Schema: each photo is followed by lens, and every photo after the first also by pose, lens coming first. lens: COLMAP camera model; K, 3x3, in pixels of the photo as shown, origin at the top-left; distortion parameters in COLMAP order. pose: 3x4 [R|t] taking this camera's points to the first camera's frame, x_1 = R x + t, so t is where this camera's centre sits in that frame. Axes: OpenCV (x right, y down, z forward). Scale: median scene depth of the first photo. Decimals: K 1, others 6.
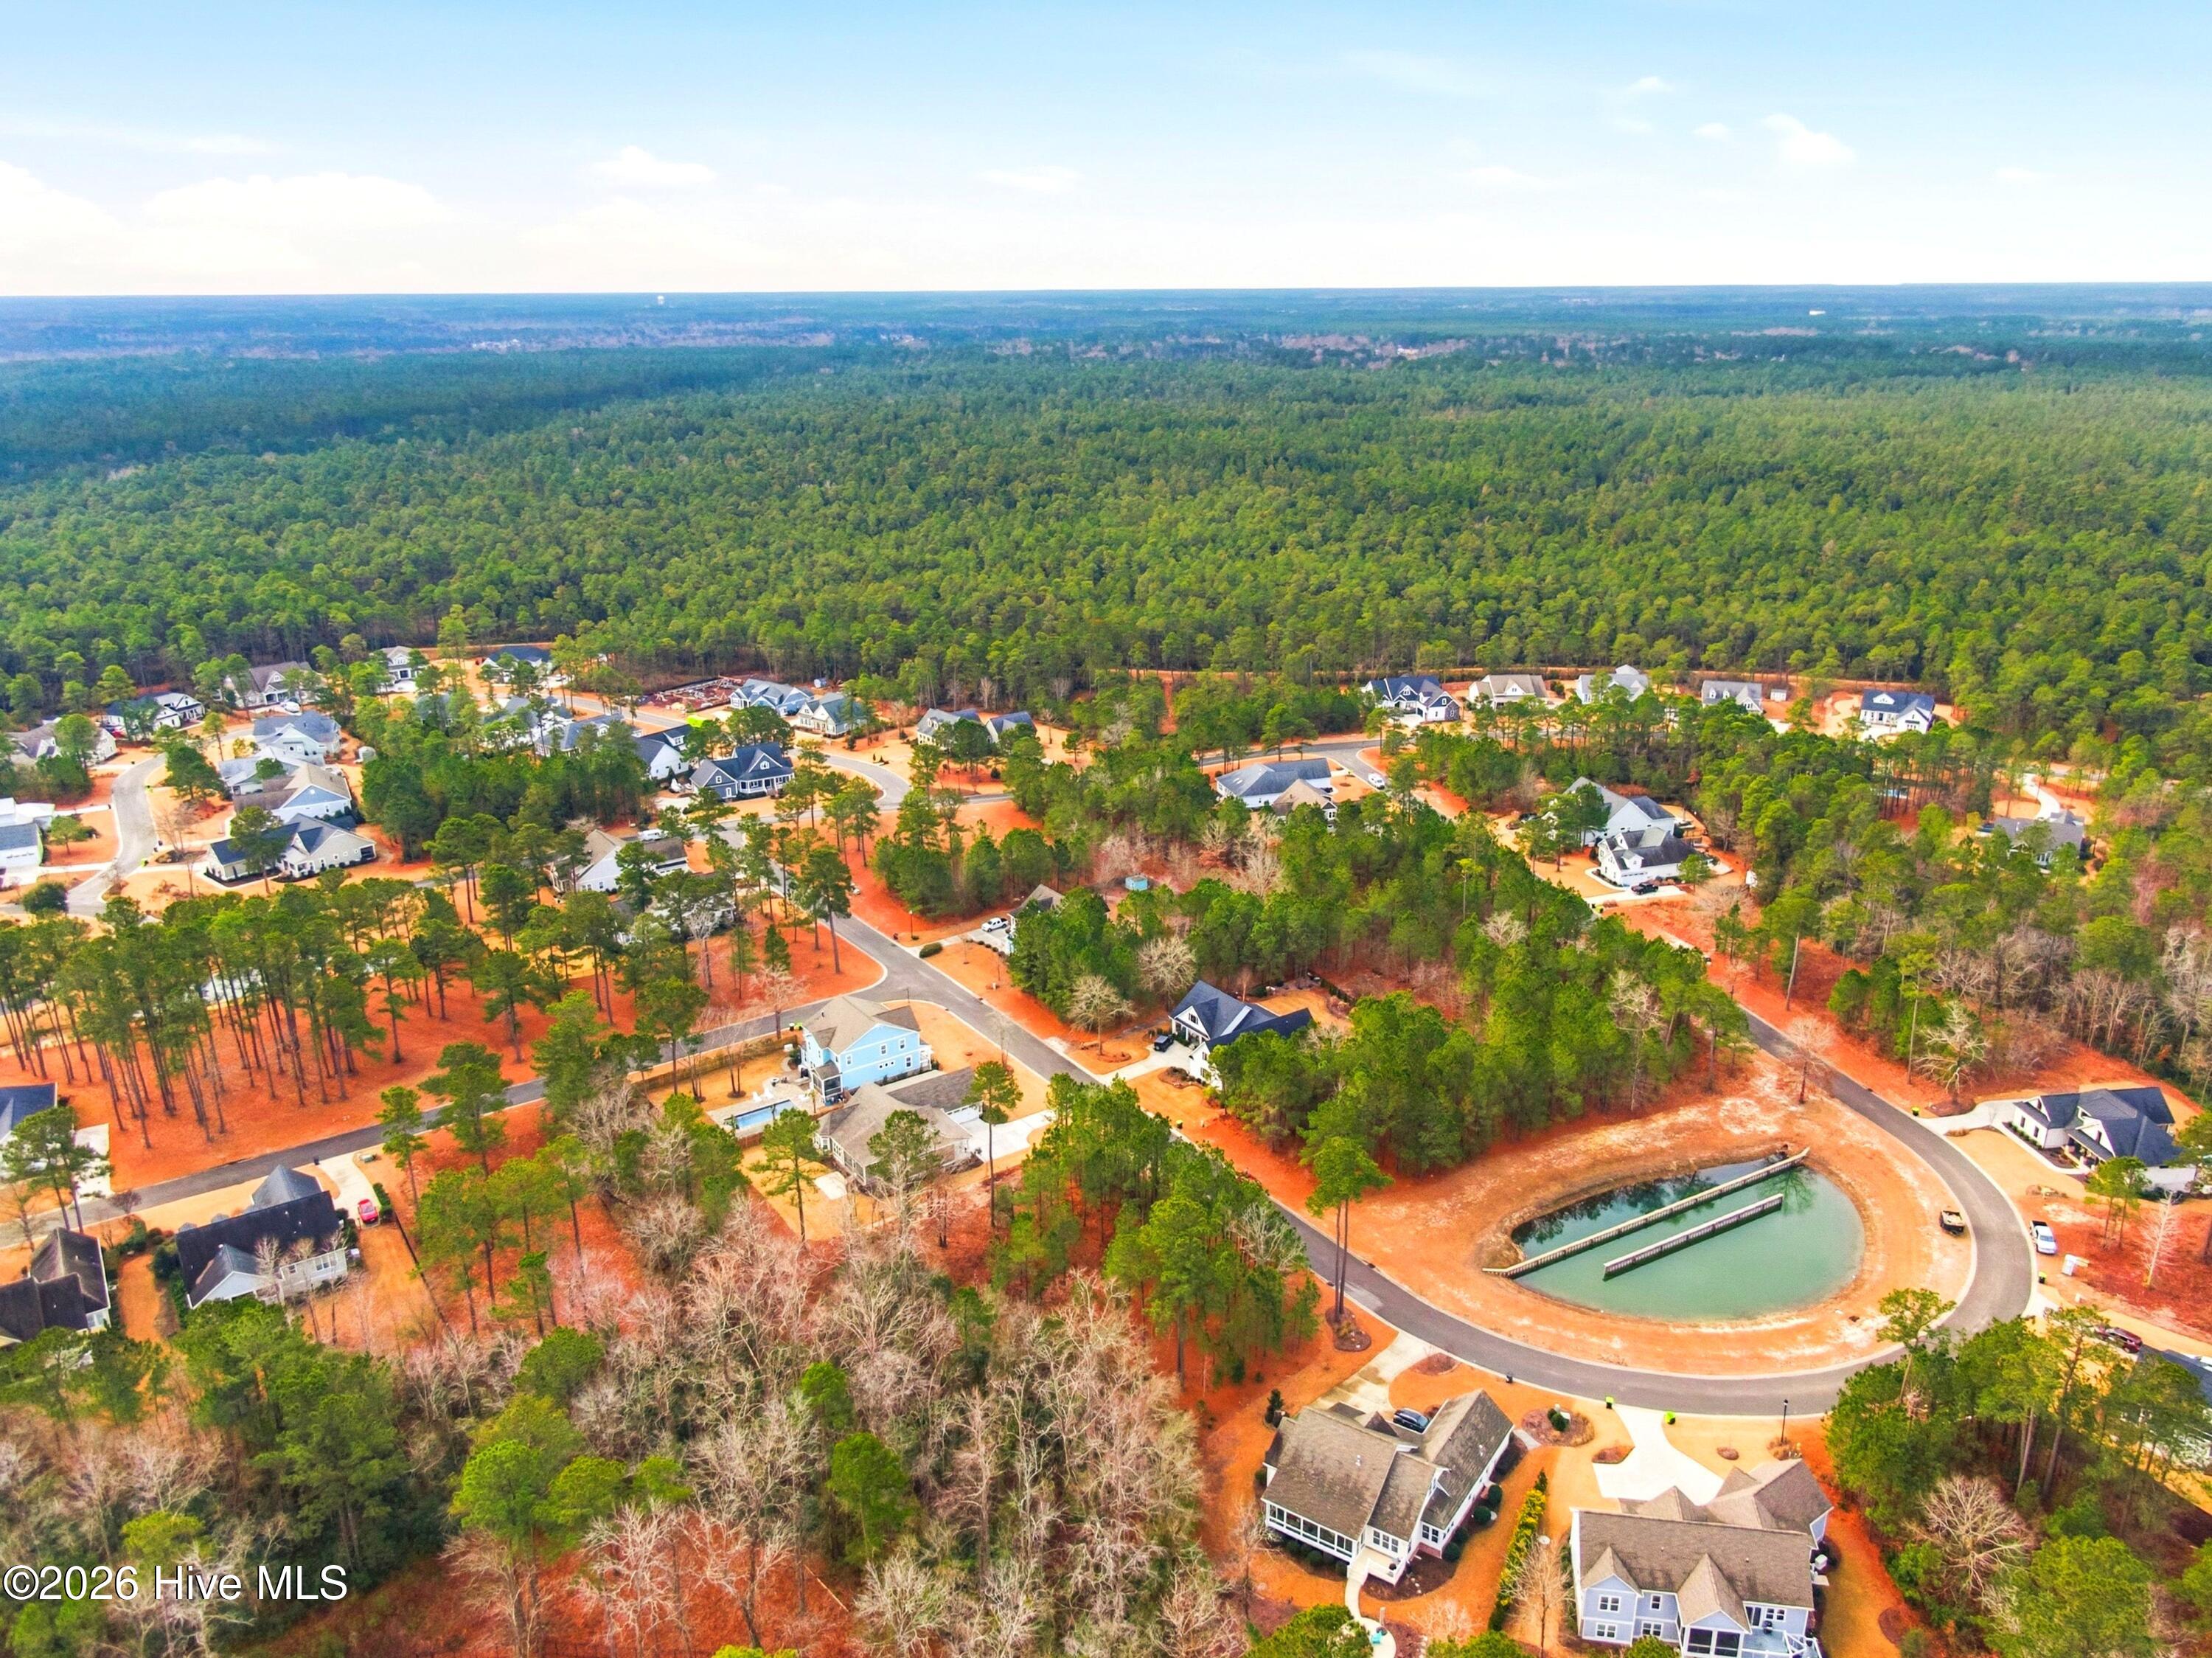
lens RADIAL K [[1611.1, 0, 1110.5], [0, 1611.1, 824.6], [0, 0, 1]] dist [0.034055, -0.044807]
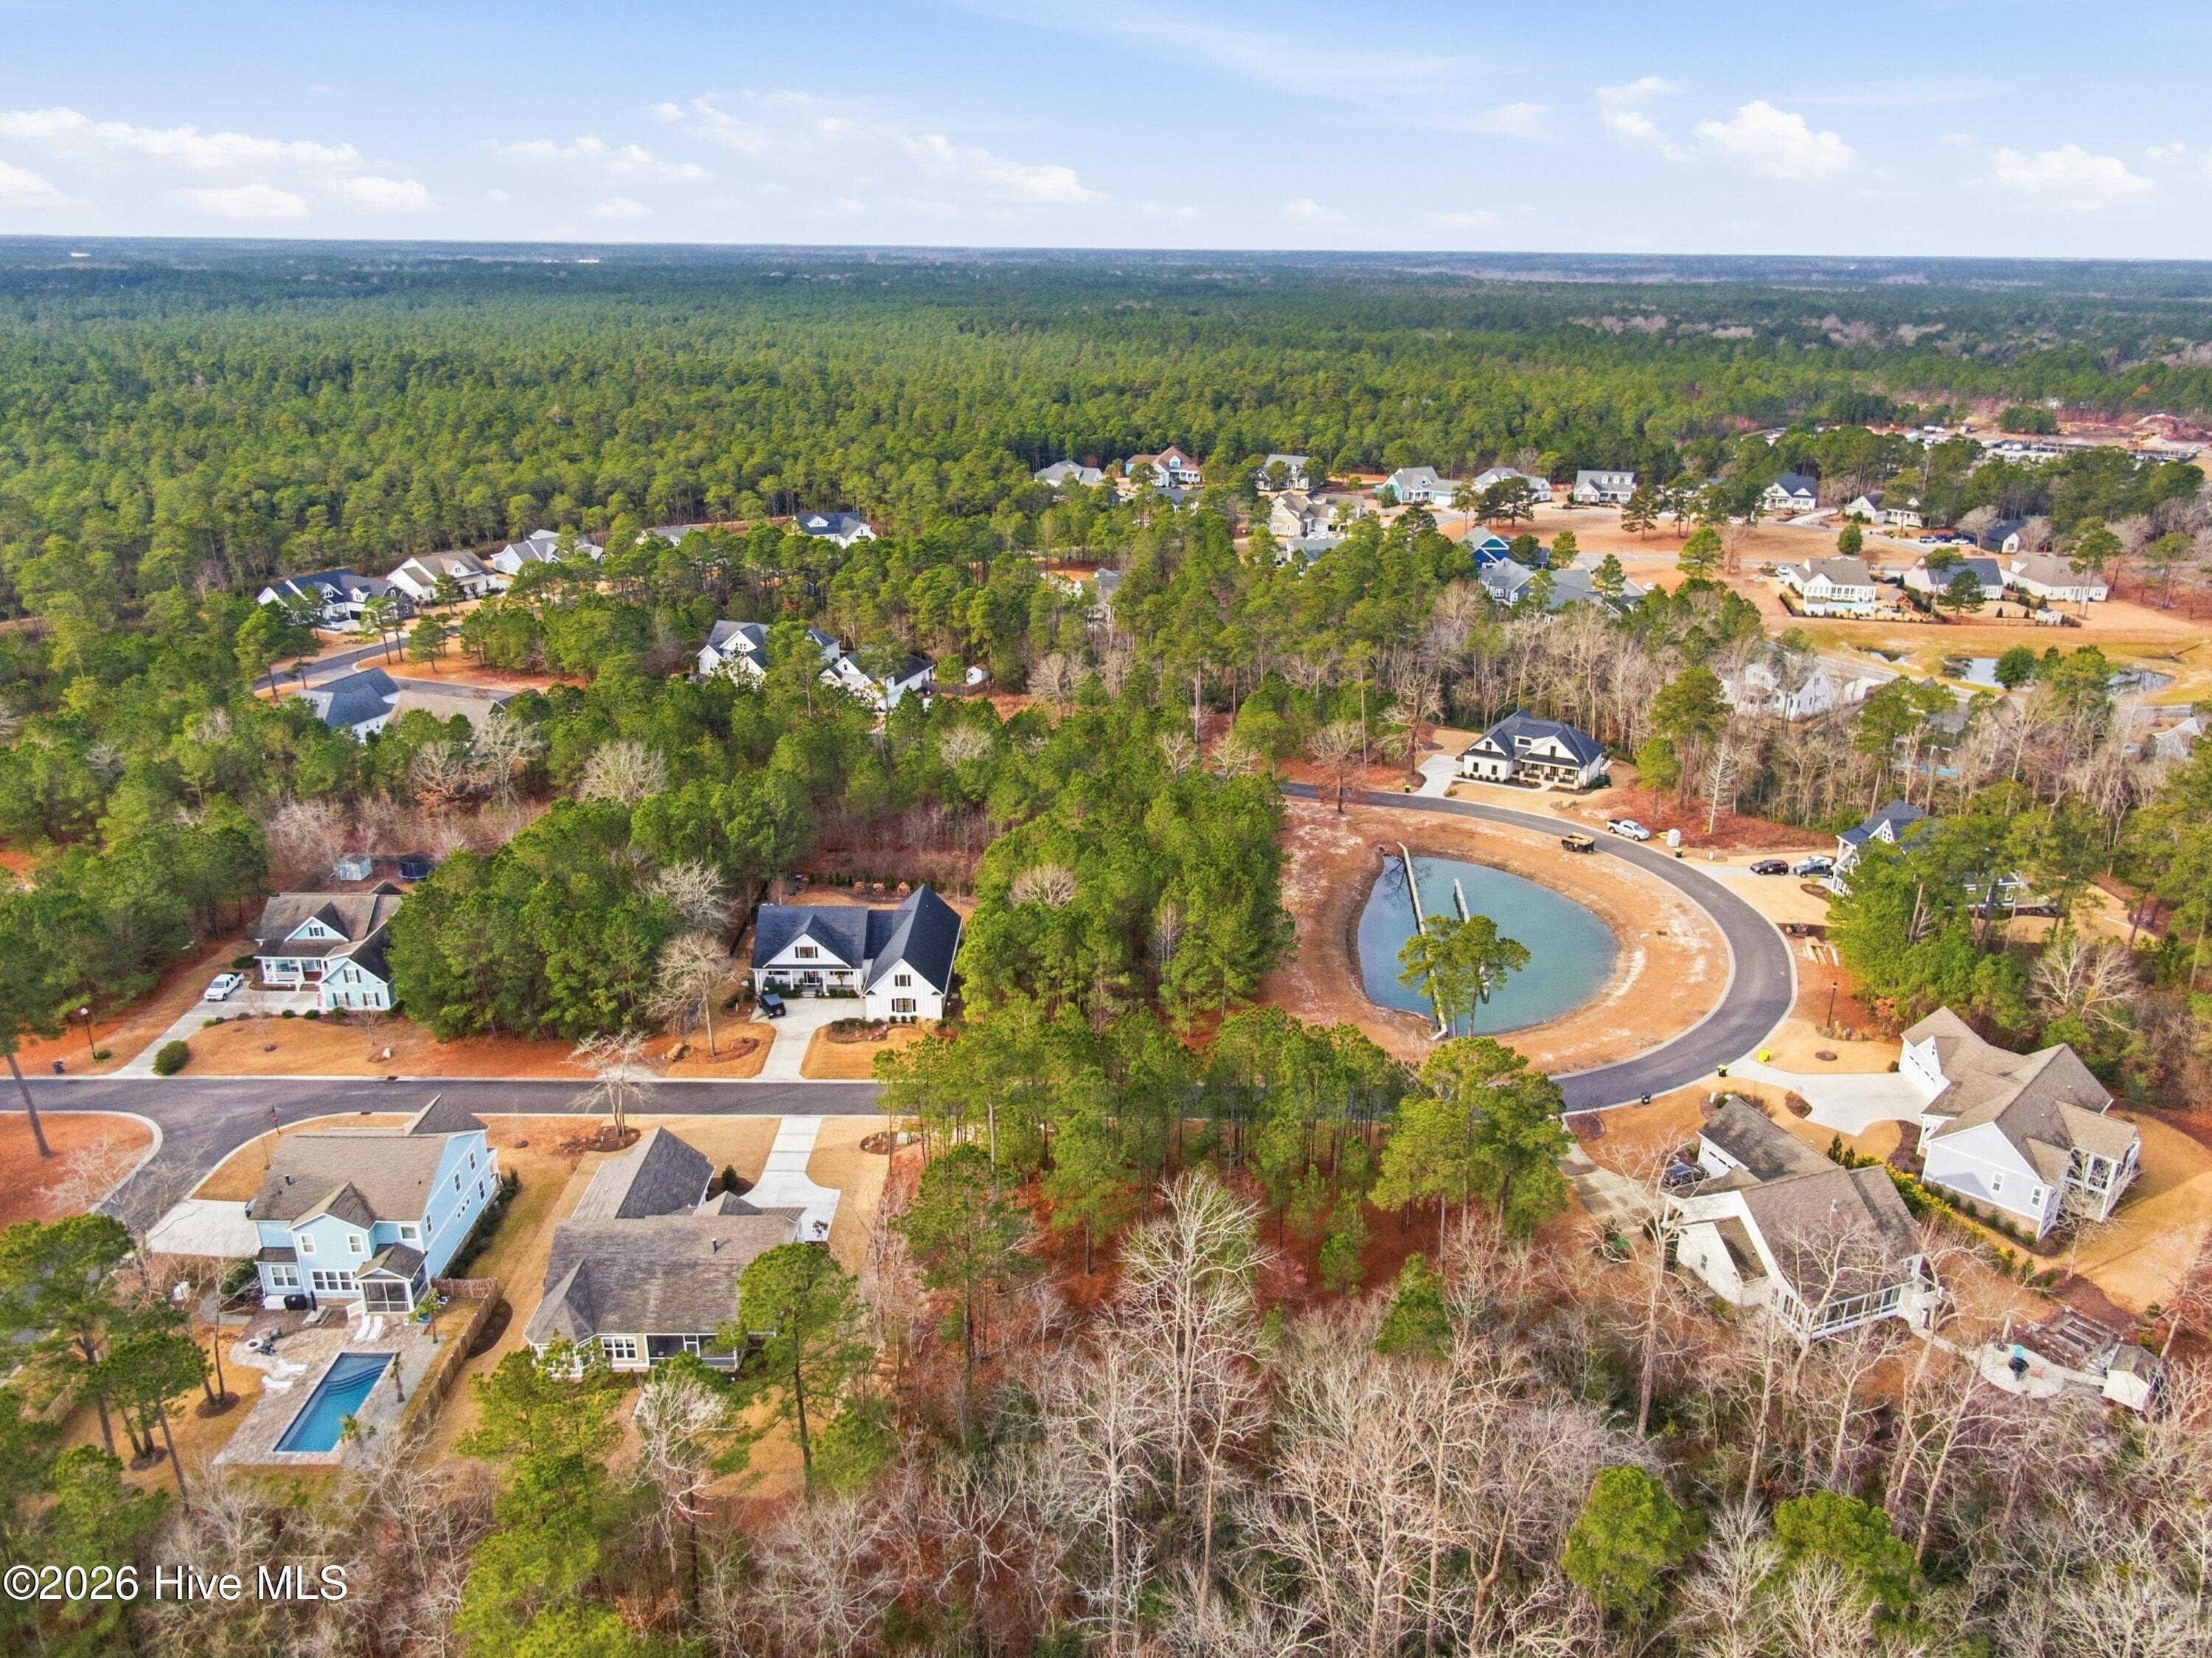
lens RADIAL K [[1611.1, 0, 1120.7], [0, 1611.1, 833.4], [0, 0, 1]] dist [0.034055, -0.044807]
pose [[0.571918, -0.267245, 0.775558, -0.408228], [0.245525, 0.957869, 0.149009, 0.005052], [-0.782705, 0.105198, 0.613438, 0.499855]]
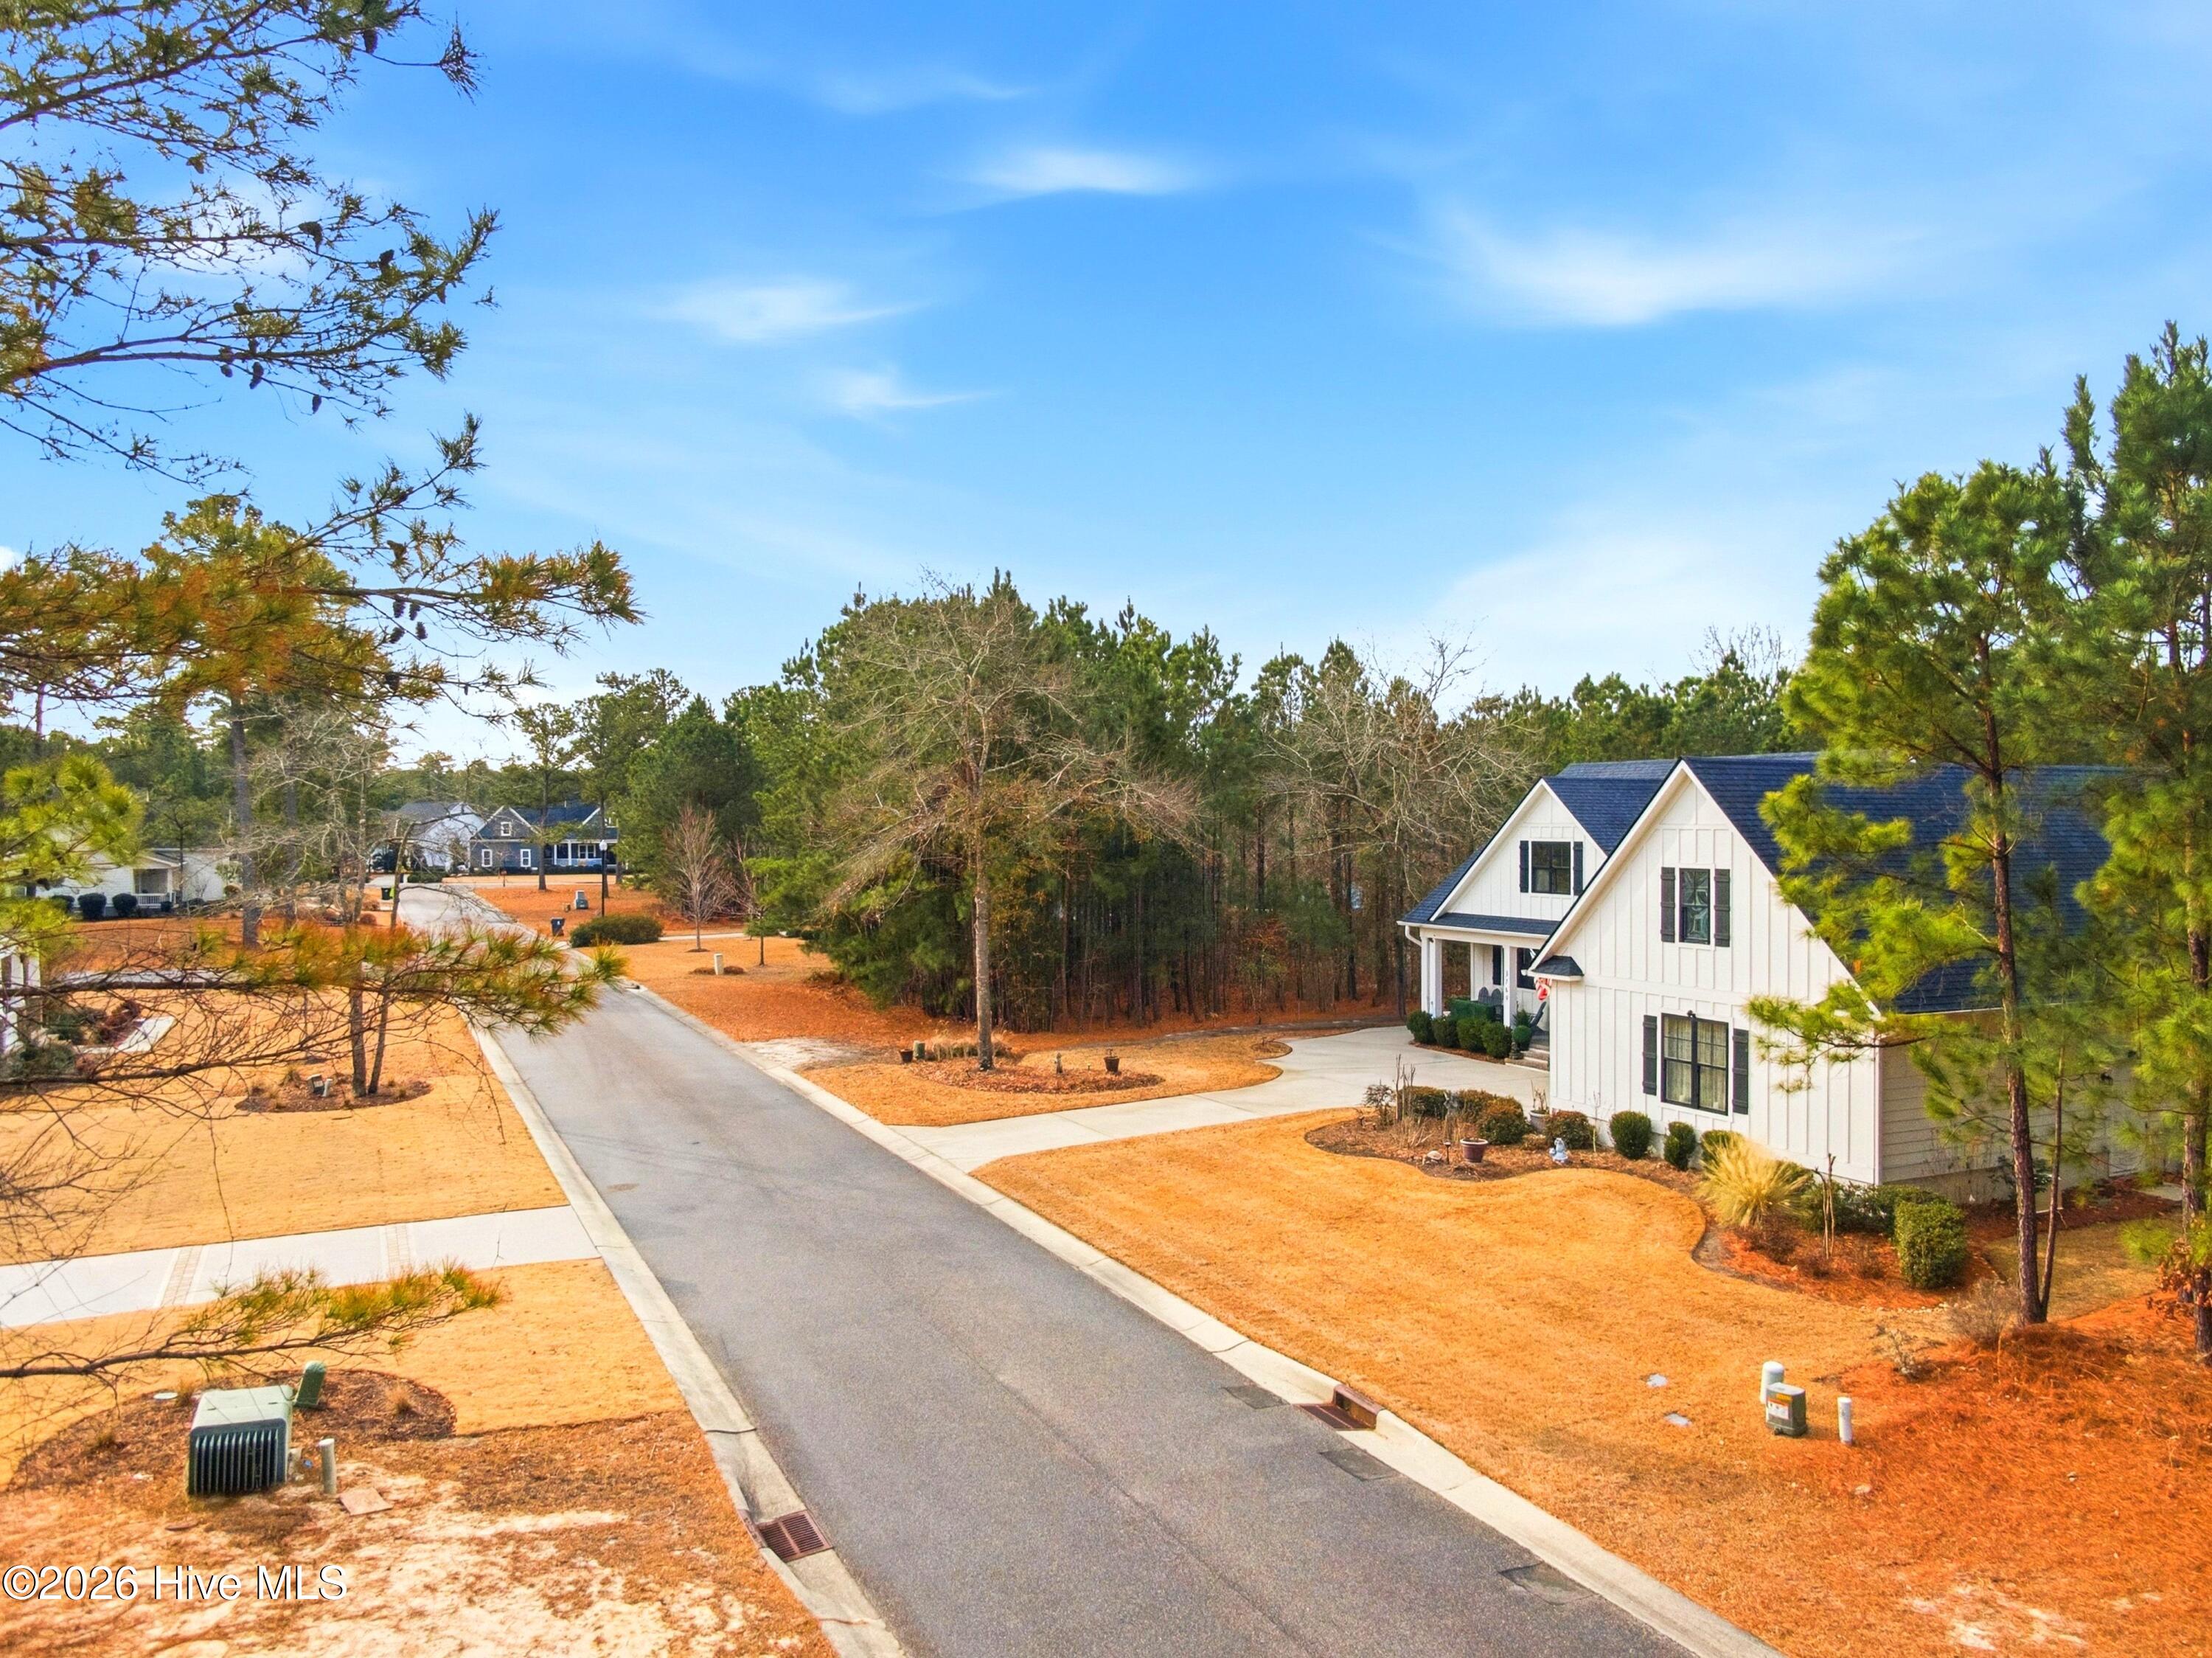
lens RADIAL K [[1611.1, 0, 1109.1], [0, 1611.1, 824.9], [0, 0, 1]] dist [0.034055, -0.044807]
pose [[0.985583, 0.004404, -0.169135, 0.035705], [-0.056785, 0.950288, -0.306151, 0.180123], [0.159379, 0.311341, 0.936838, 0.881238]]
